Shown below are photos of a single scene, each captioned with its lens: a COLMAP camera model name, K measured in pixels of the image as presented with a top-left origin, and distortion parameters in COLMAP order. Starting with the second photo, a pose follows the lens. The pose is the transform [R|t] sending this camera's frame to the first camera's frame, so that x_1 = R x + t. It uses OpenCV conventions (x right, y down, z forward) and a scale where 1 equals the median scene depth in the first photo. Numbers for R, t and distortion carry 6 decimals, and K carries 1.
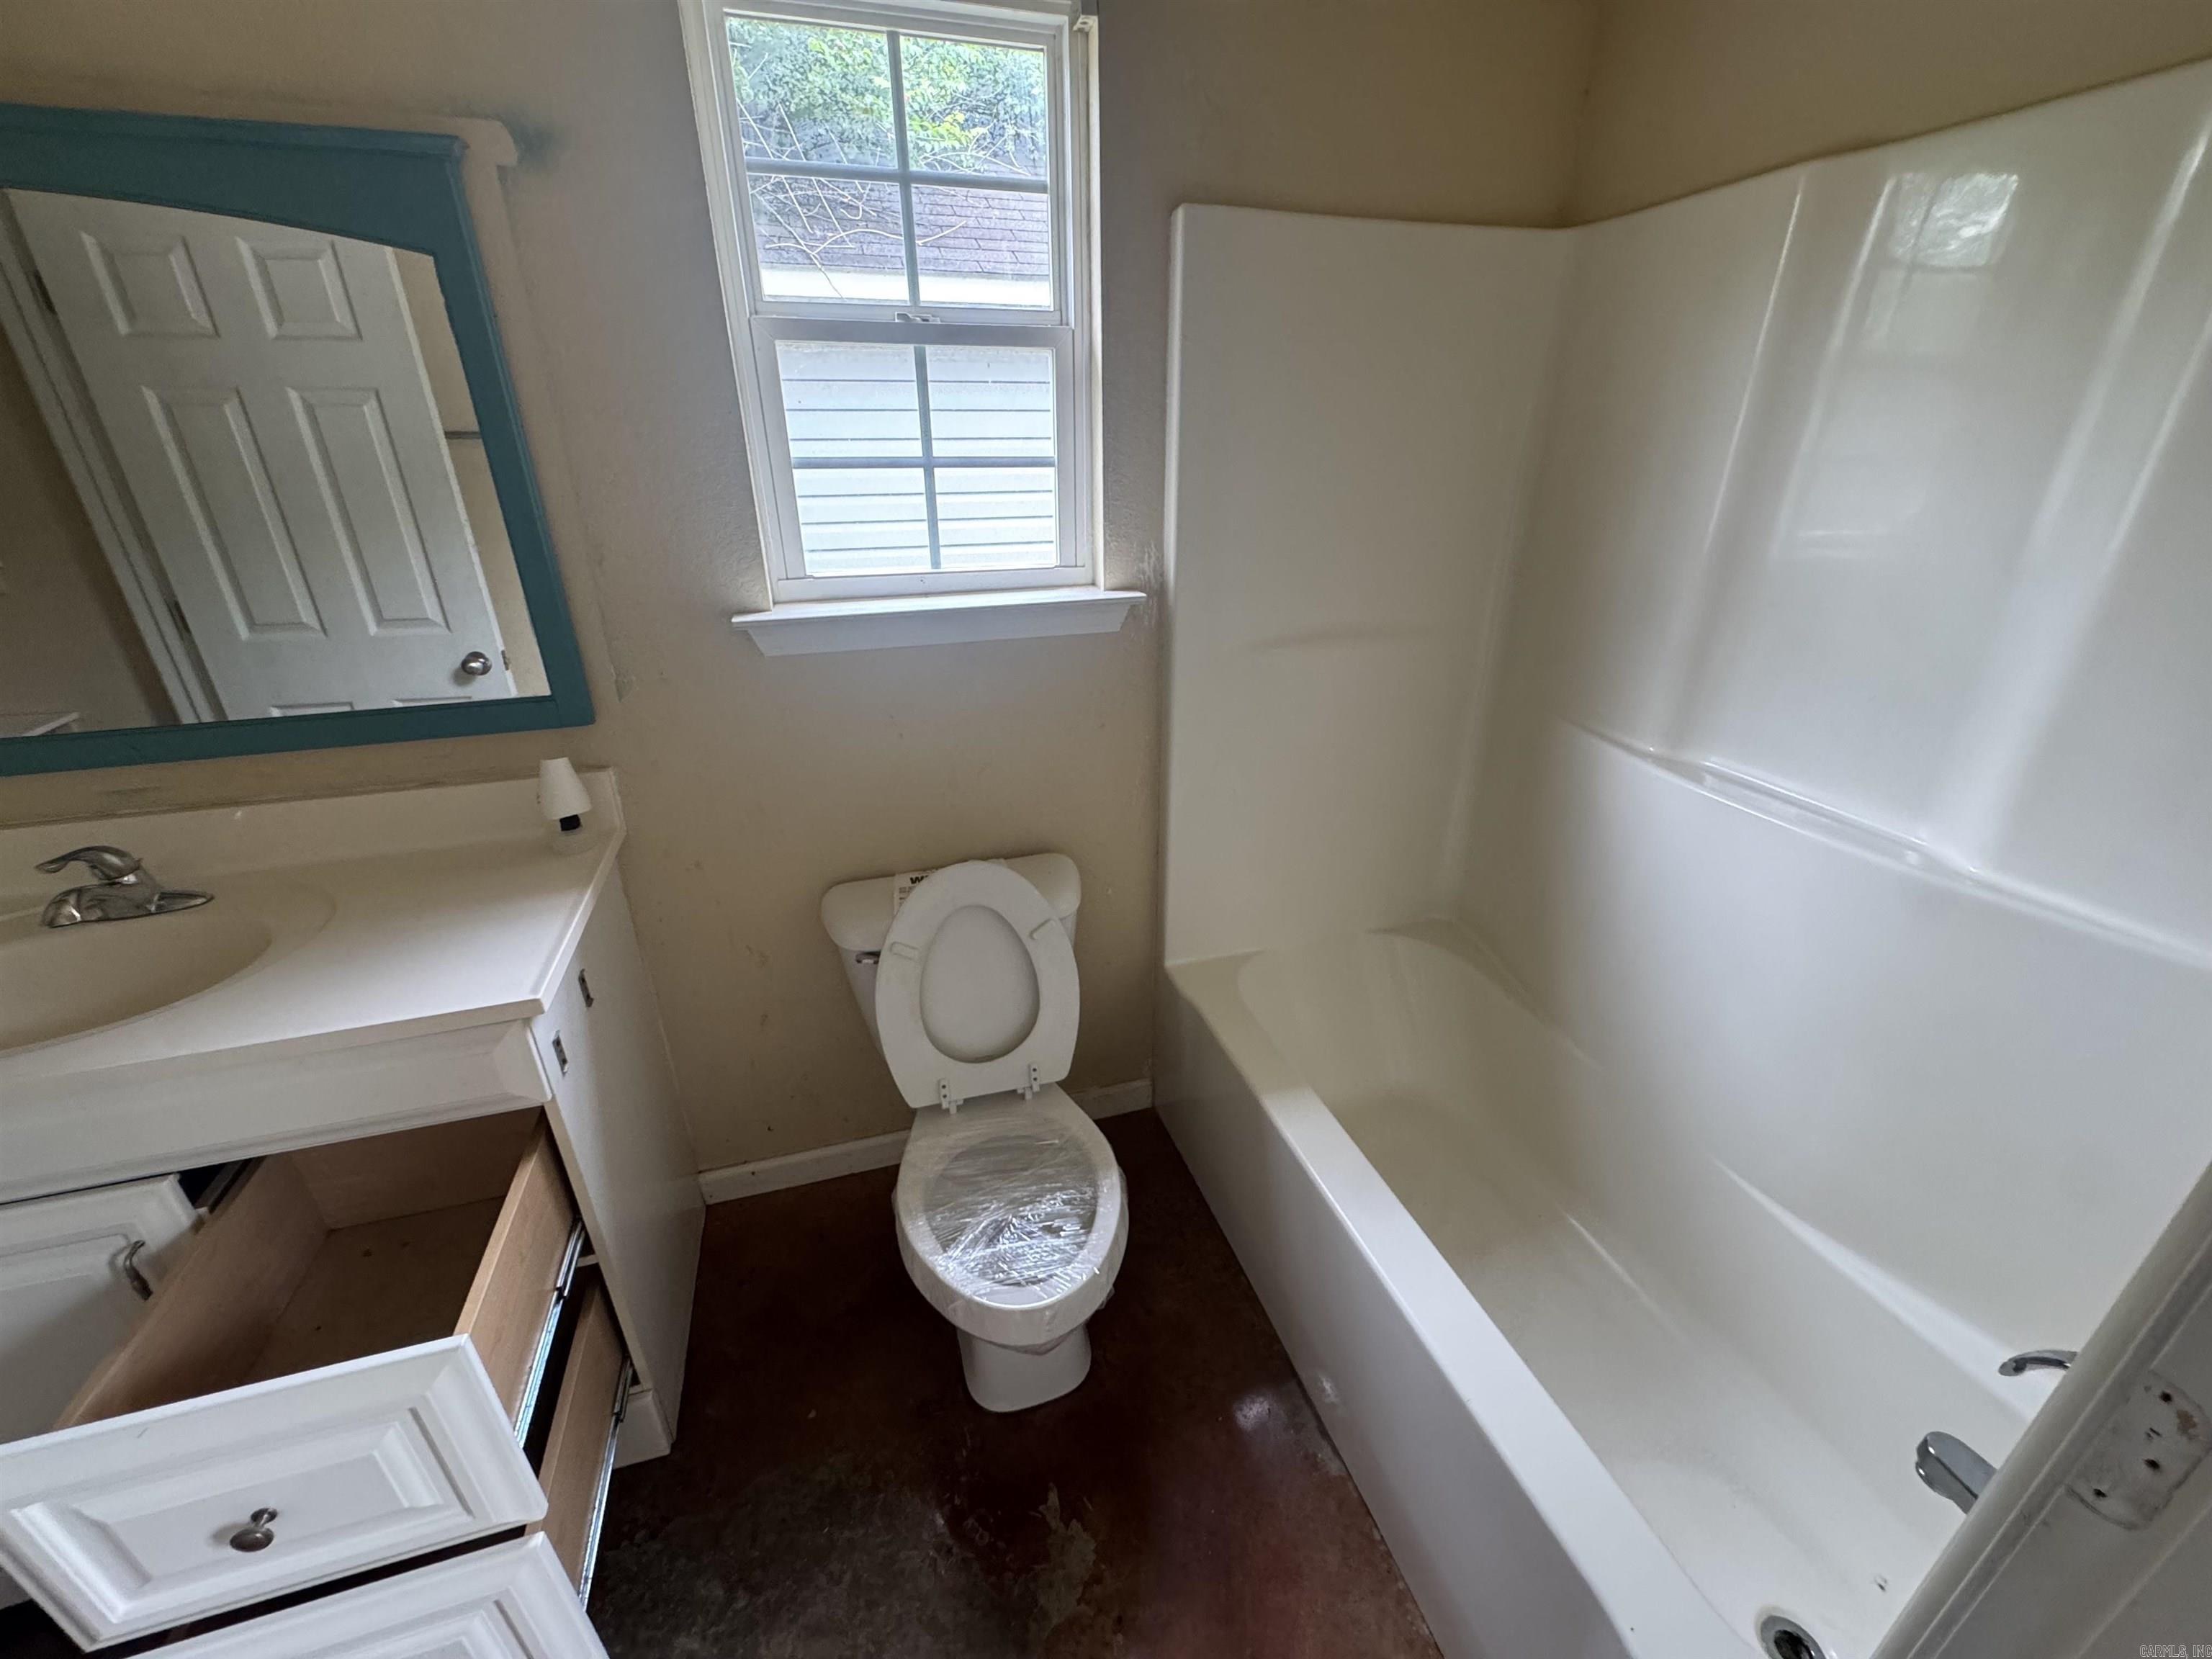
lens RADIAL K [[878.1, 0, 1105.5], [0, 878.1, 831.6], [0, 0, 1]] dist [-0.002830, -0.000299]
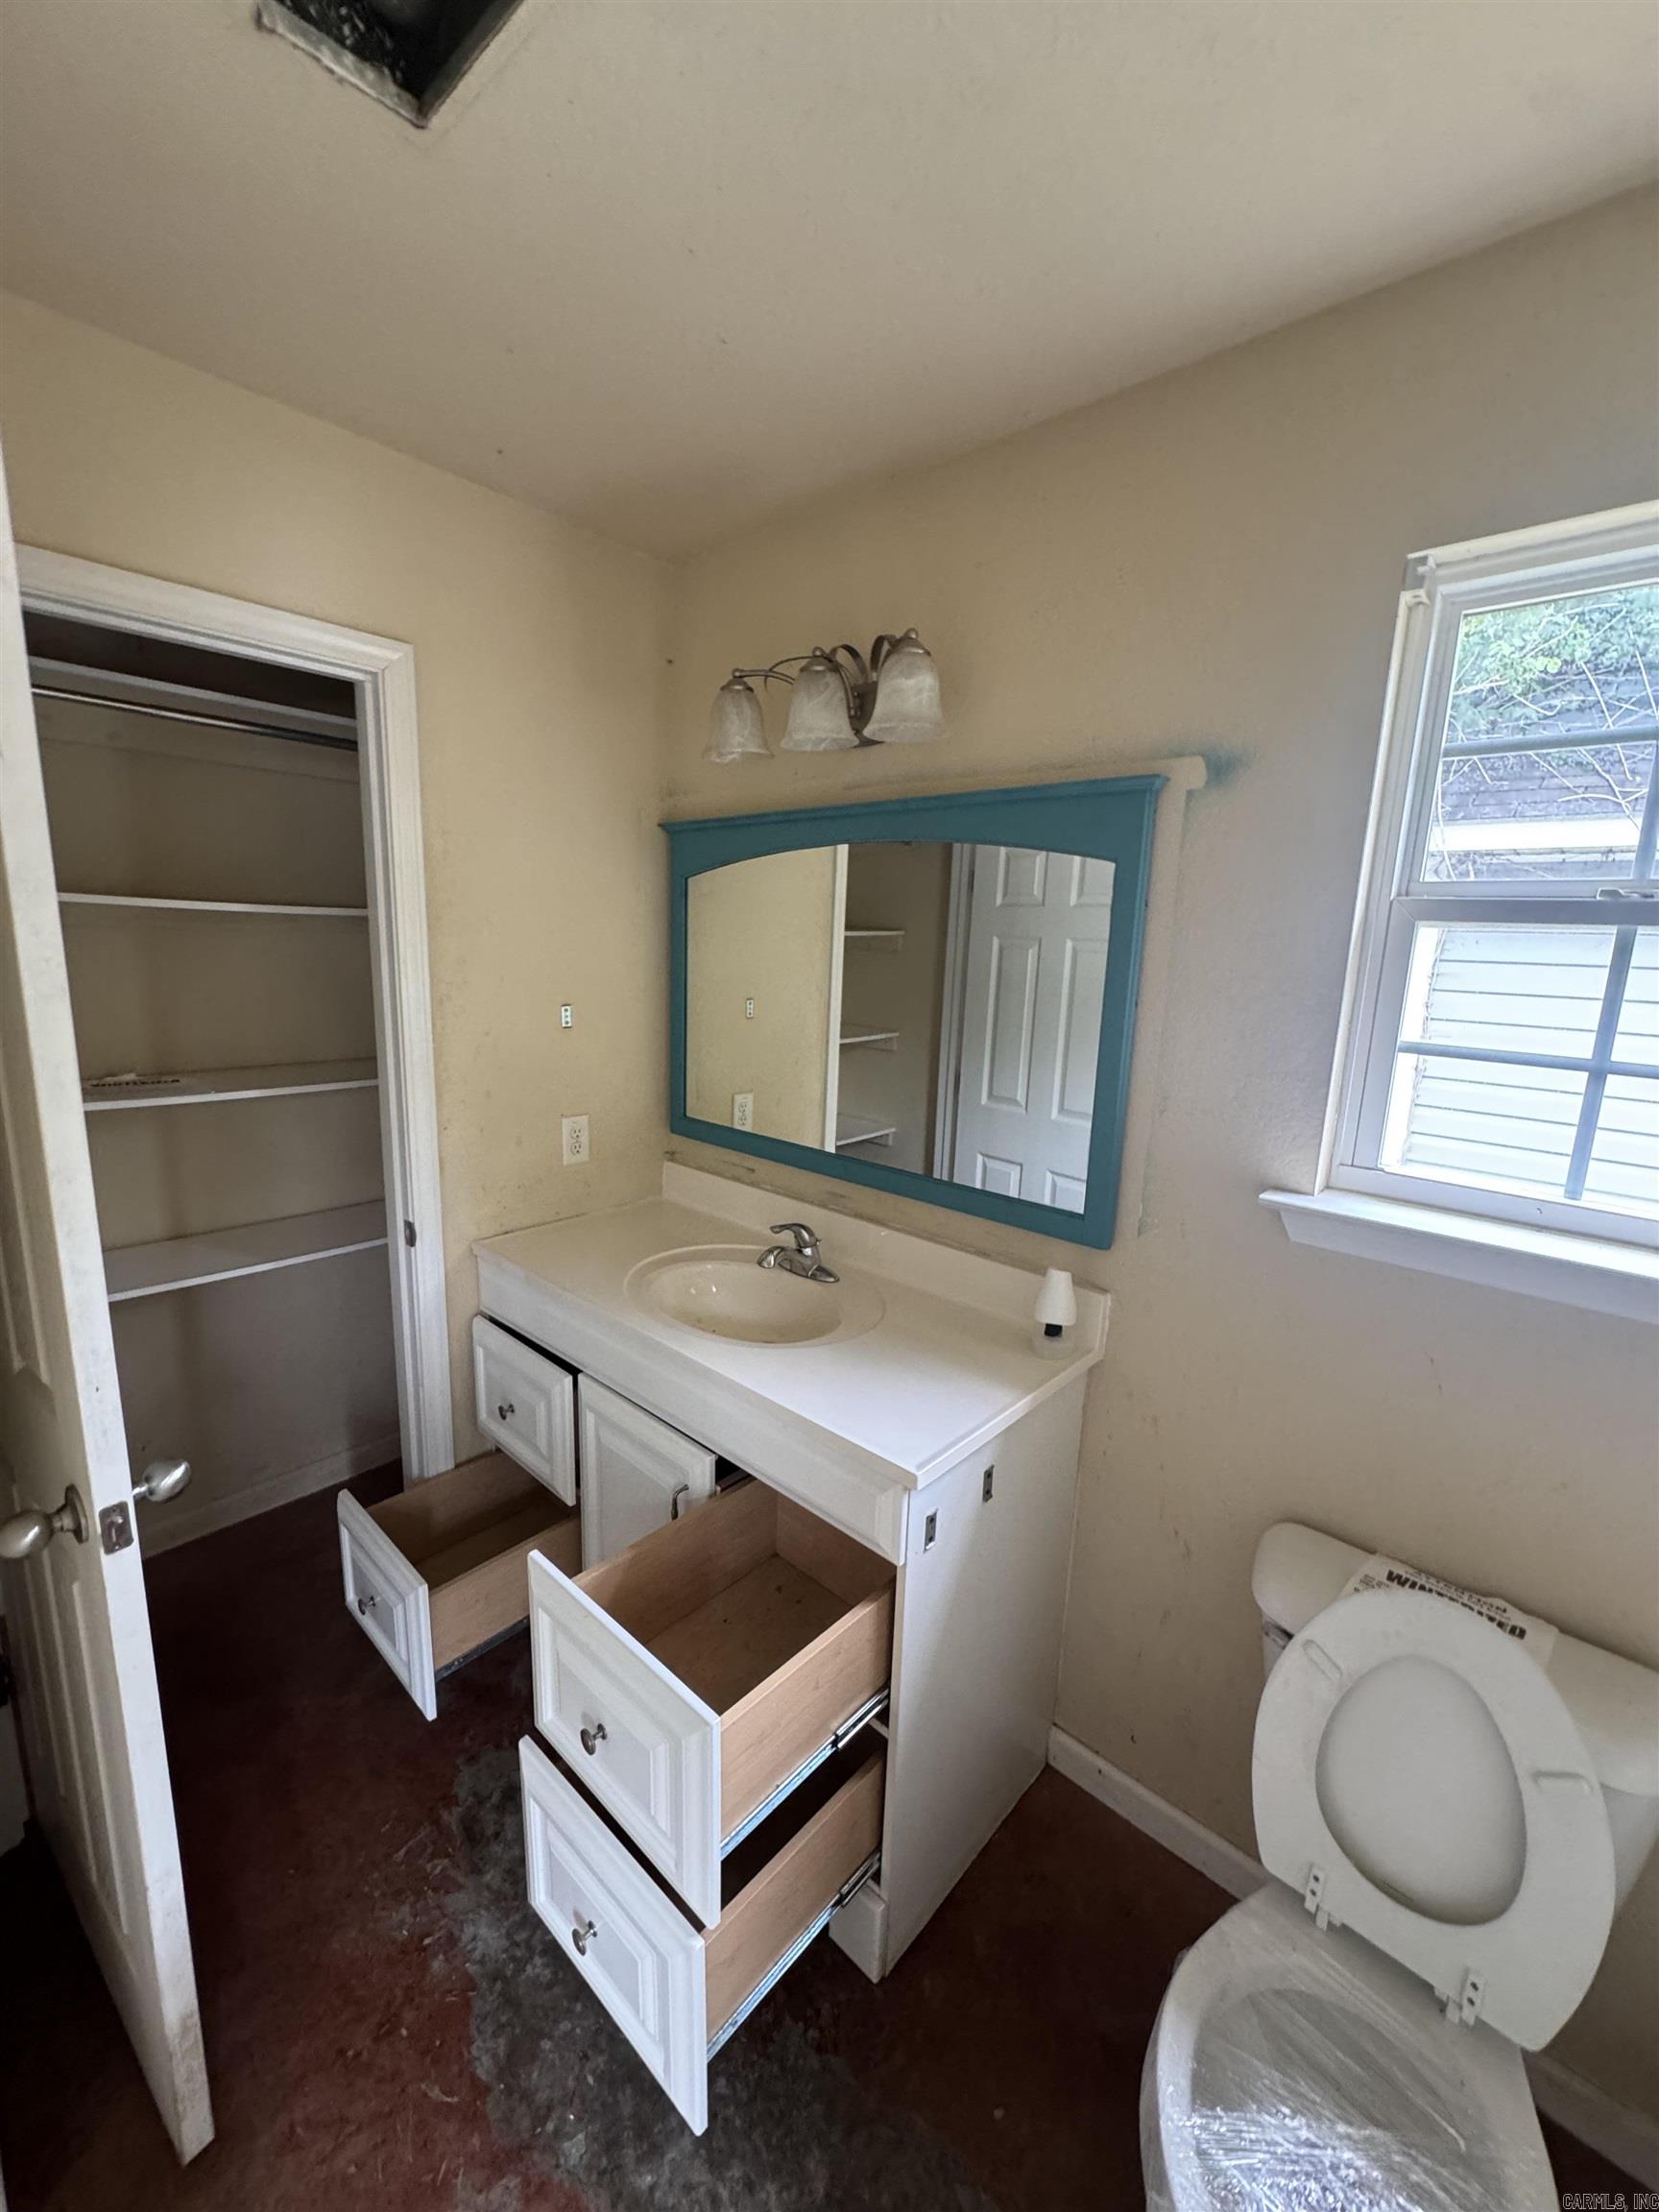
lens RADIAL K [[885.5, 0, 837.0], [0, 885.5, 1114.7], [0, 0, 1]] dist [0.001147, 0.000174]
pose [[0.513664, 0.189226, -0.836865, 0.114051], [-0.392652, 0.919088, -0.033191, -0.114915], [0.762872, 0.345646, 0.546402, 0.120025]]
